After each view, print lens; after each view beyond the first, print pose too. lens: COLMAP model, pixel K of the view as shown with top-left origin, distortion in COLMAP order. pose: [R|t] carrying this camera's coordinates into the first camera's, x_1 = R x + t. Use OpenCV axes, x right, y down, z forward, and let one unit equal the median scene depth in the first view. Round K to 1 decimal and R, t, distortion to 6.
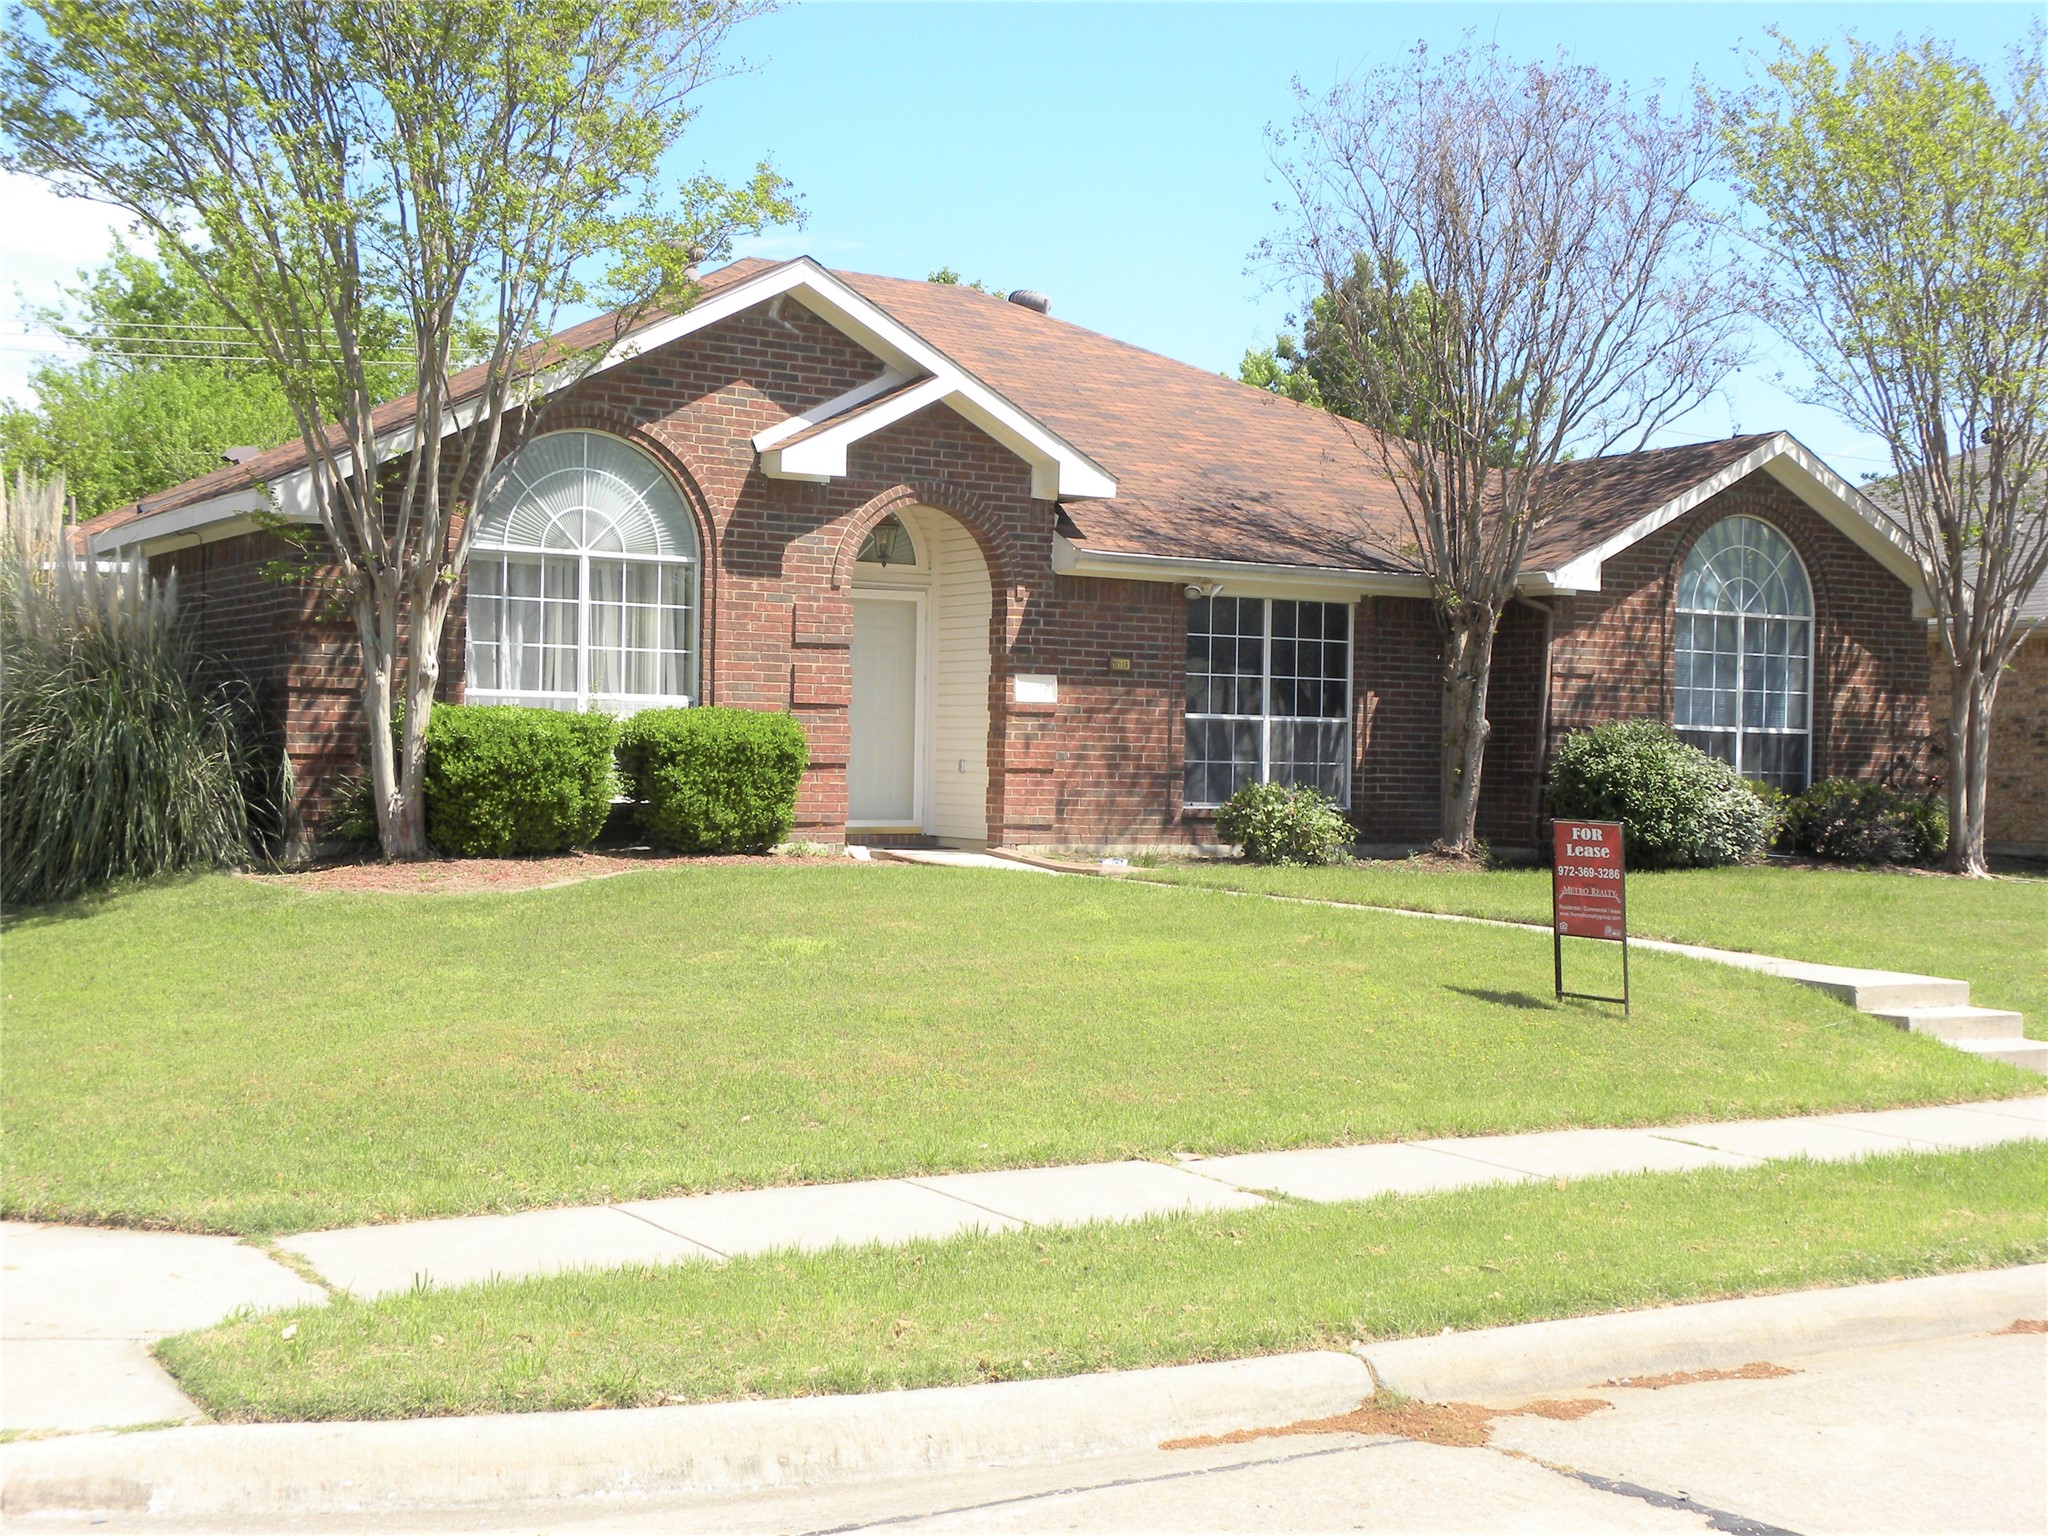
lens RADIAL K [[2591.7, 0, 1024.0], [0, 2591.7, 768.0], [0, 0, 1]] dist [0.129750, -0.040328]
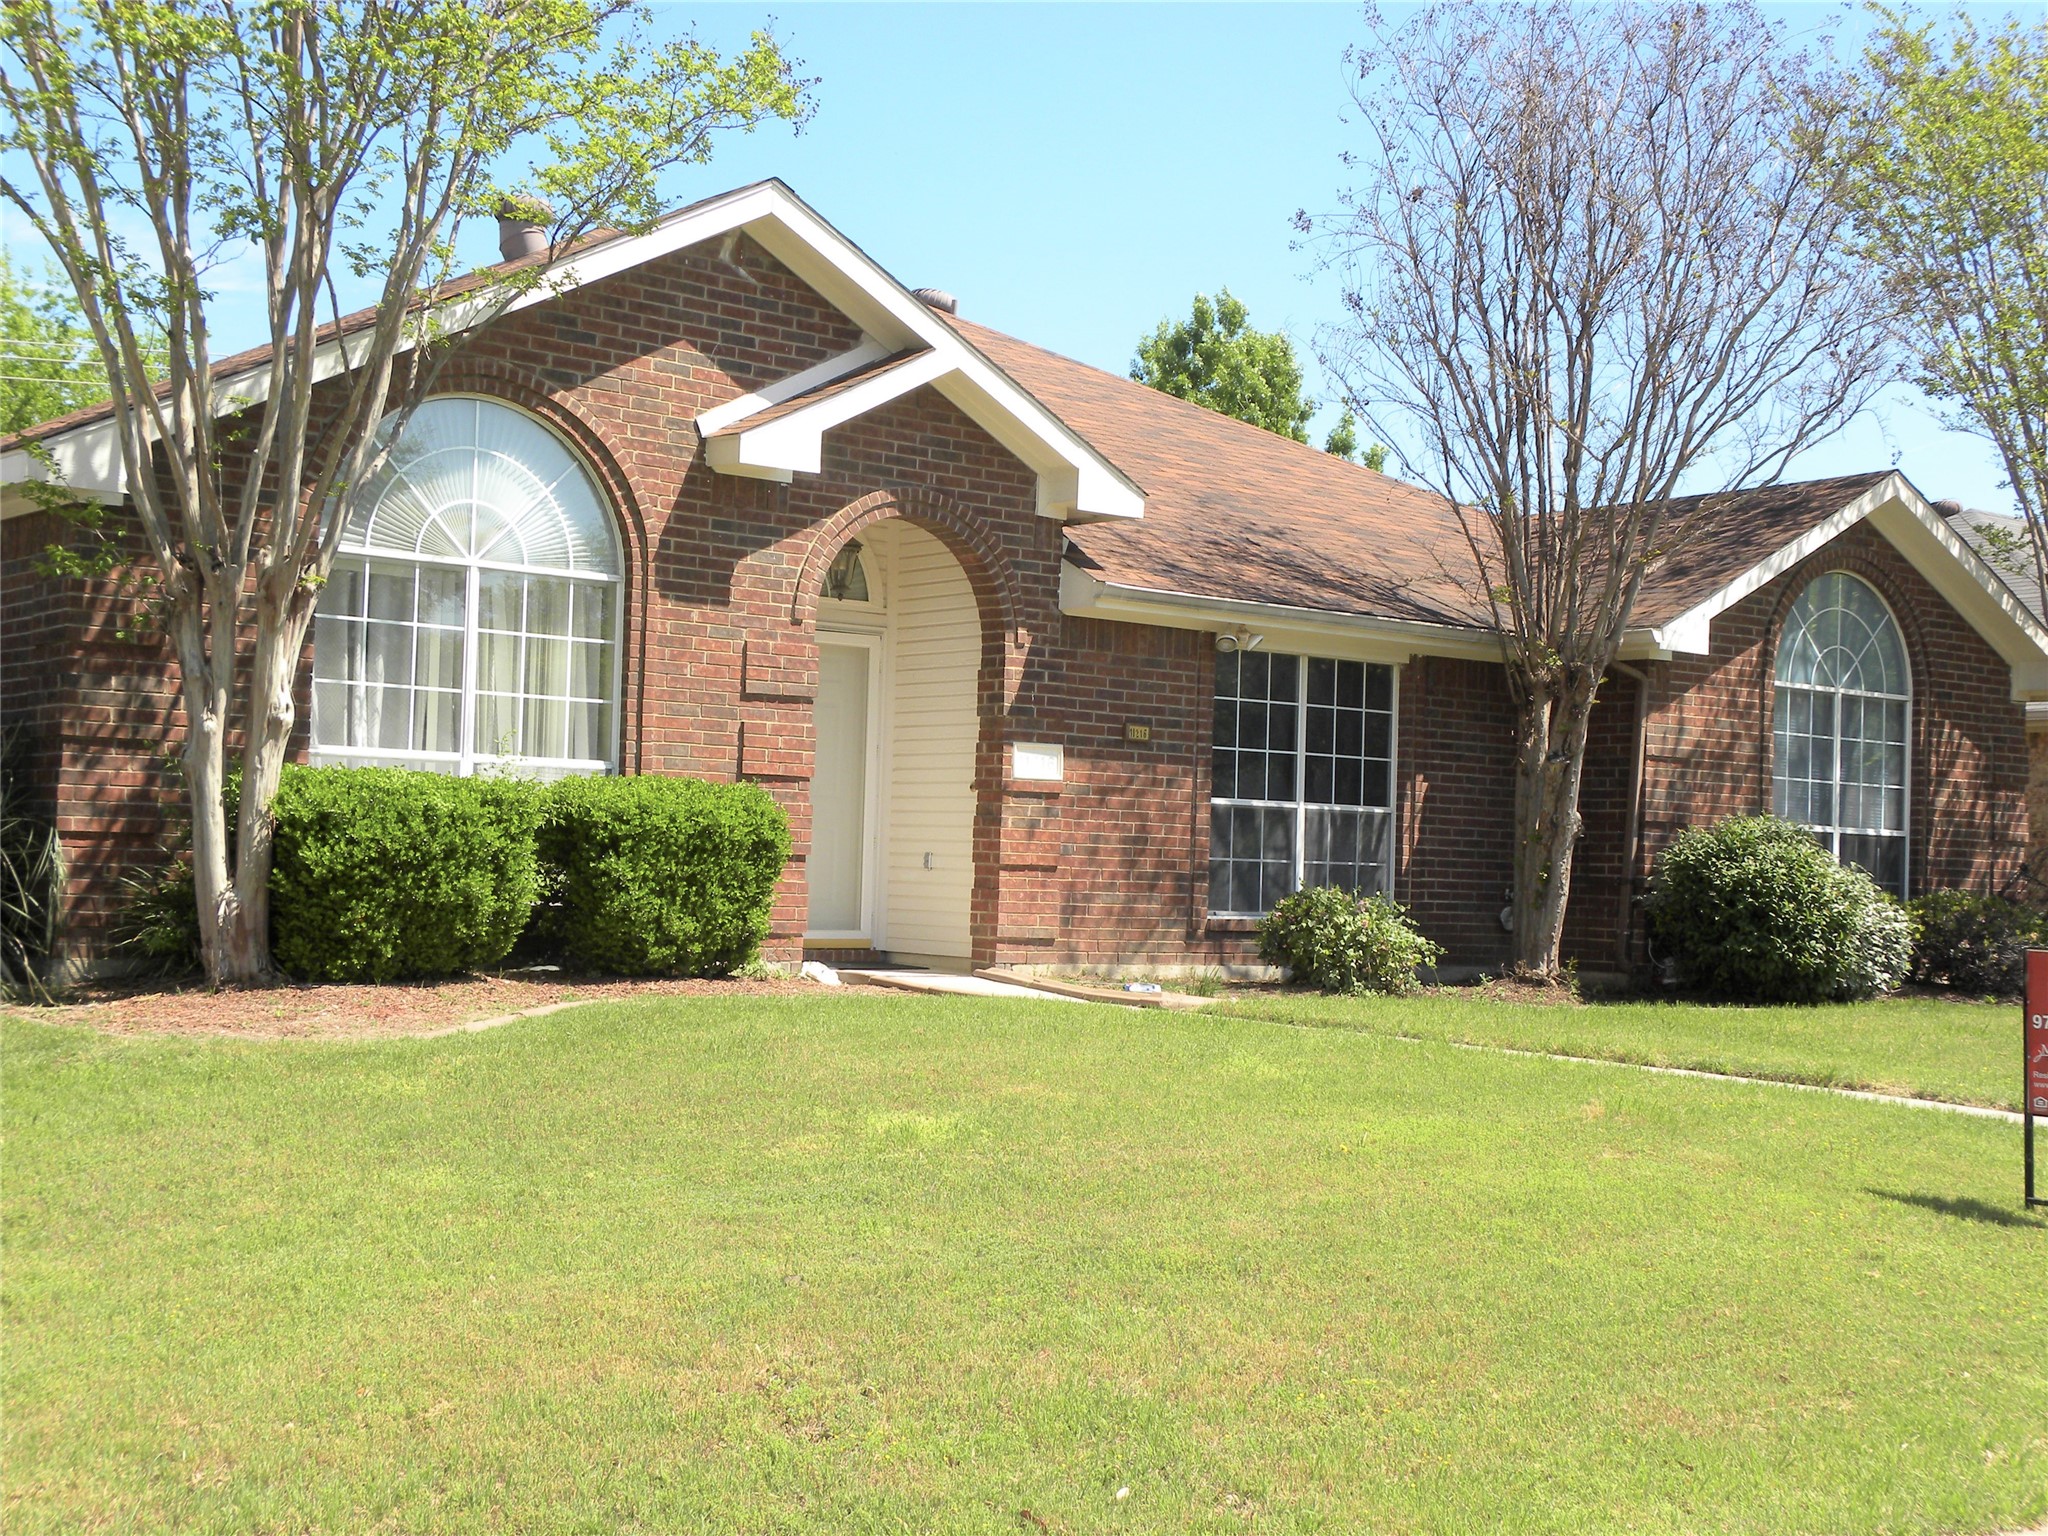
lens RADIAL K [[2661.3, 0, 1024.0], [0, 2661.3, 768.0], [0, 0, 1]] dist [0.163874, -0.355665]
pose [[0.991952, 0.016888, 0.125486, -0.103119], [-0.012089, 0.999170, -0.038901, 0.002268], [-0.126039, 0.037071, 0.991332, 0.223724]]
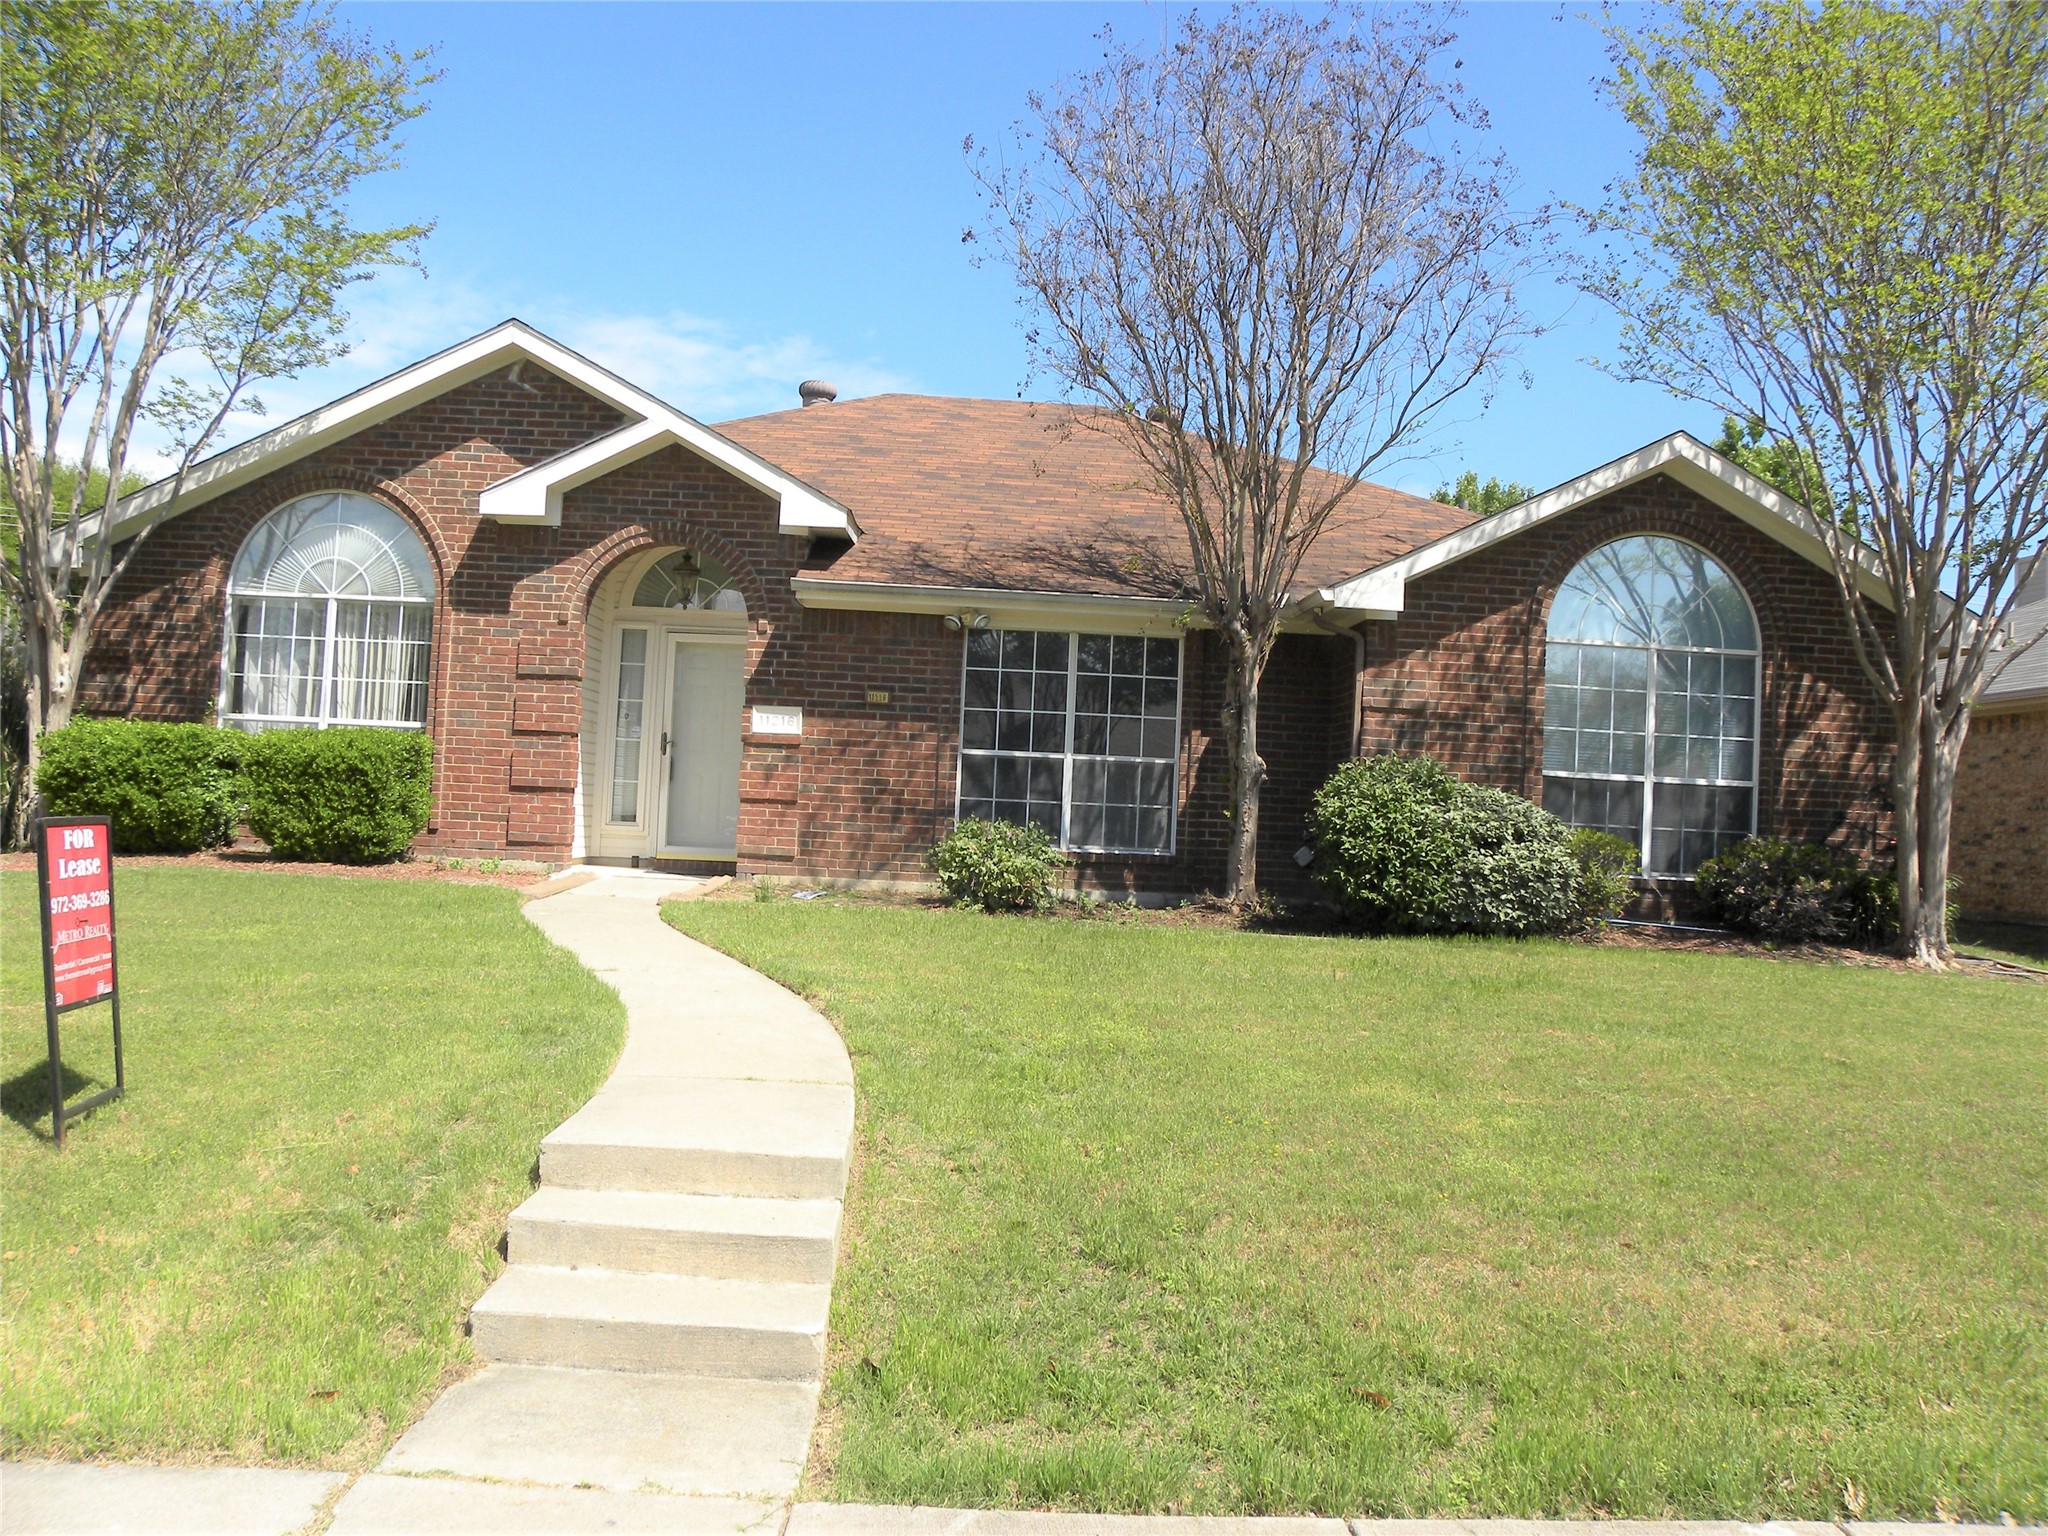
lens RADIAL K [[1545.2, 0, 1024.0], [0, 1545.2, 768.0], [0, 0, 1]] dist [-0.152837, 0.089237]
pose [[0.871050, 0.006072, -0.491158, 0.398094], [-0.030749, 0.998636, -0.042187, 0.010678], [0.490232, 0.051849, 0.870049, 0.548817]]
